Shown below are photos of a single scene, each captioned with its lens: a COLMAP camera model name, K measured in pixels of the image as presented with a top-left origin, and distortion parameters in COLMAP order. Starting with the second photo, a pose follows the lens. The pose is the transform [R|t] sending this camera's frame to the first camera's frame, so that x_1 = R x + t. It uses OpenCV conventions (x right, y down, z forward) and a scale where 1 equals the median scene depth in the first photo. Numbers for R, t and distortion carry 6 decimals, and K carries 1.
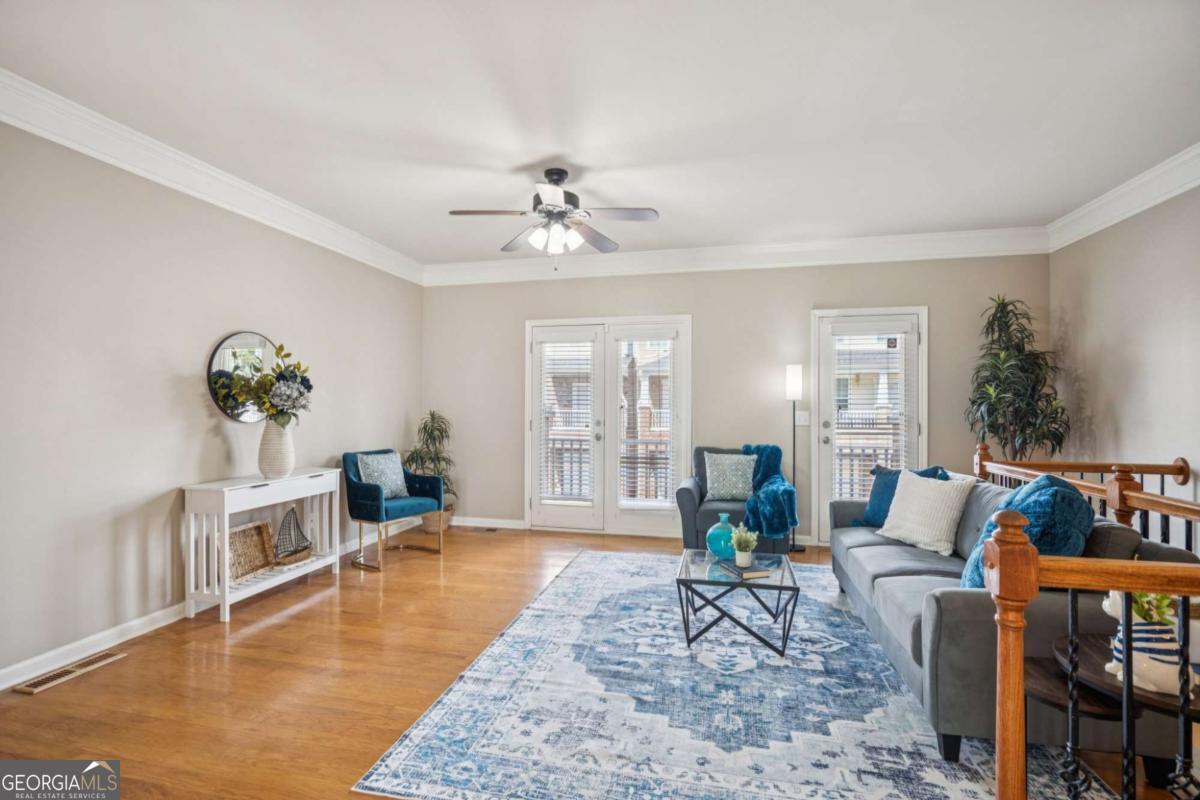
lens RADIAL K [[548.9, 0, 587.5], [0, 548.9, 402.7], [0, 0, 1]] dist [-0.001649, -0.000329]
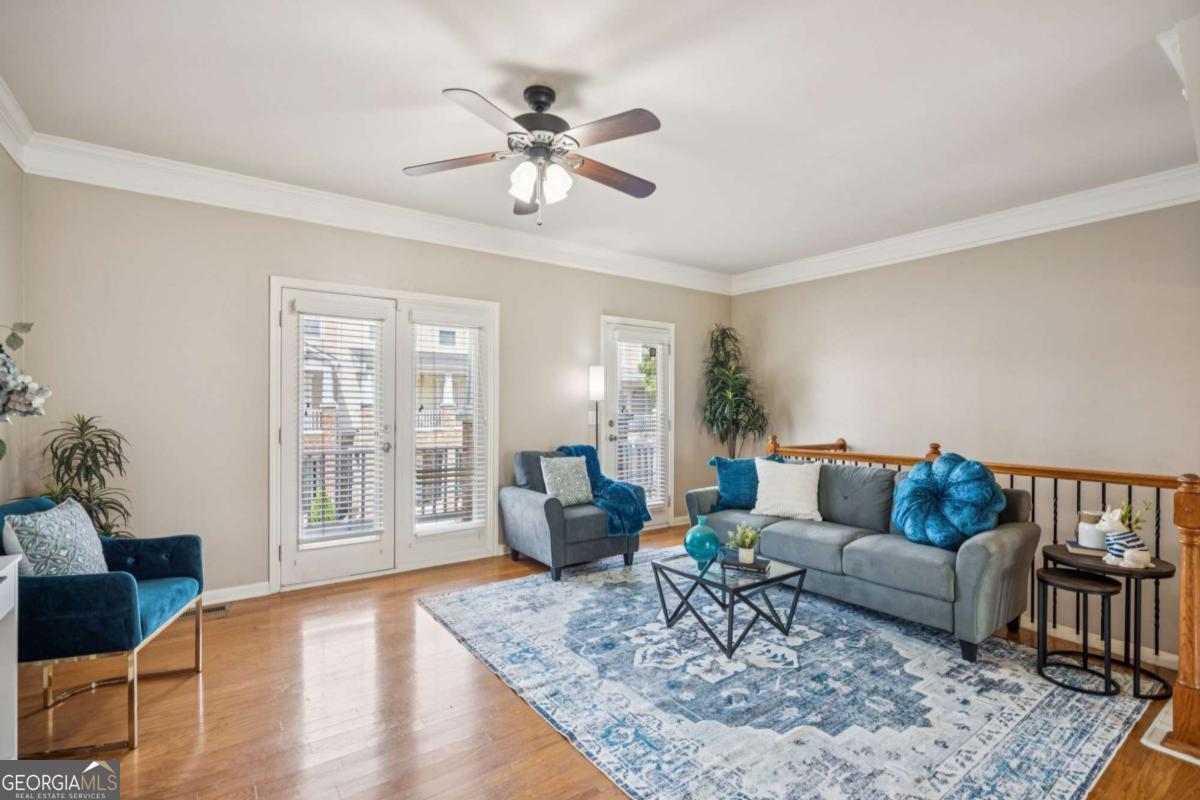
lens RADIAL K [[548.9, 0, 596.8], [0, 548.9, 406.9], [0, 0, 1]] dist [-0.001649, -0.000329]
pose [[0.654840, -0.003038, 0.755762, -0.655274], [-0.006677, 0.999930, 0.009805, -0.003655], [-0.755738, -0.011467, 0.654773, 0.519695]]
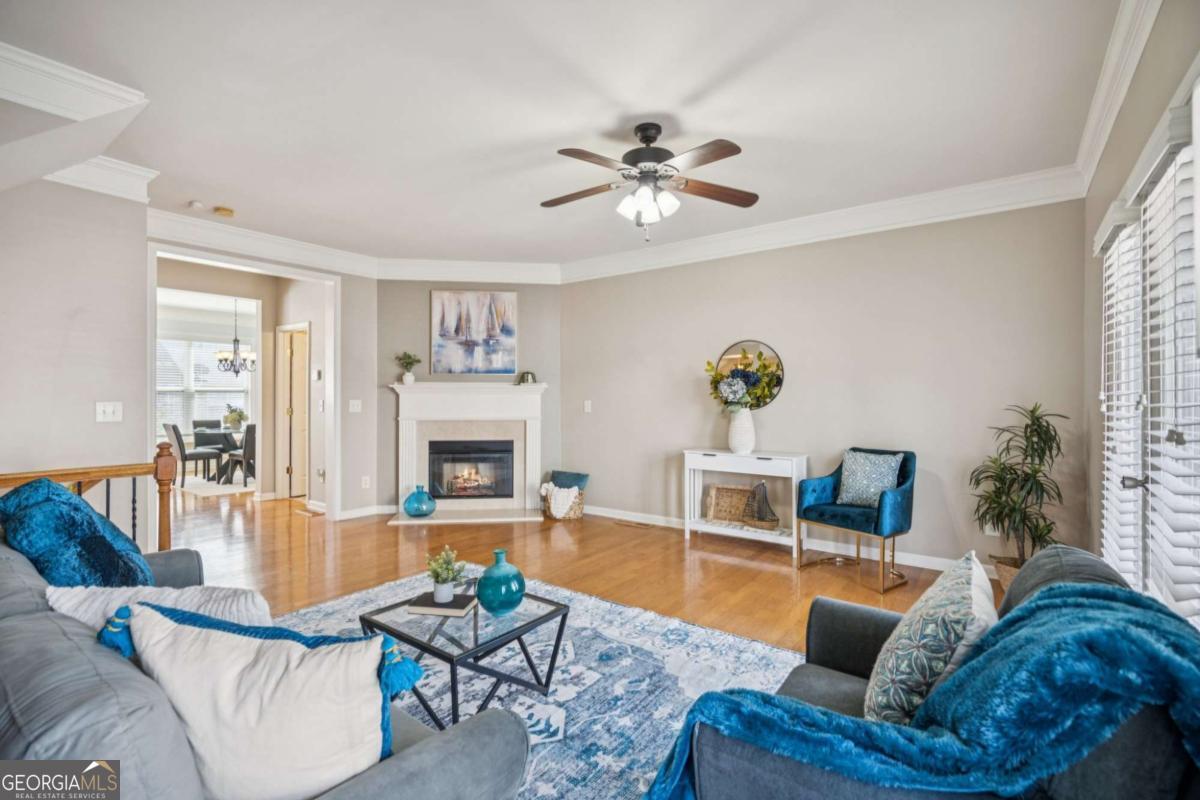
lens RADIAL K [[548.9, 0, 604.1], [0, 548.9, 396.6], [0, 0, 1]] dist [-0.001649, -0.000329]
pose [[-0.384791, -0.000822, -0.923003, 0.889911], [0.004705, 0.999985, -0.002852, 0.007013], [0.922992, -0.005440, -0.384782, 1.462095]]
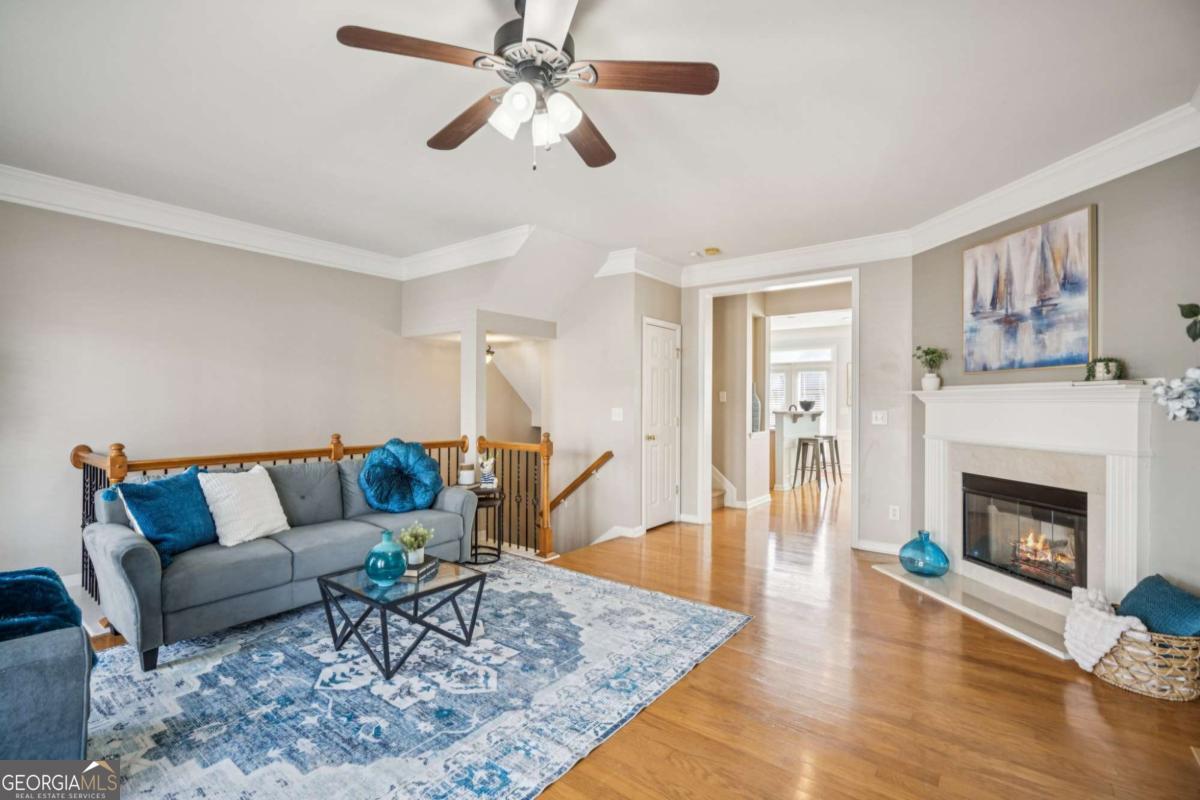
lens RADIAL K [[548.9, 0, 580.9], [0, 548.9, 401.1], [0, 0, 1]] dist [-0.001649, -0.000329]
pose [[-0.906254, -0.005265, 0.422701, -0.398092], [-0.010447, 0.999896, -0.009944, 0.006377], [-0.422605, -0.013428, -0.906214, 1.721858]]
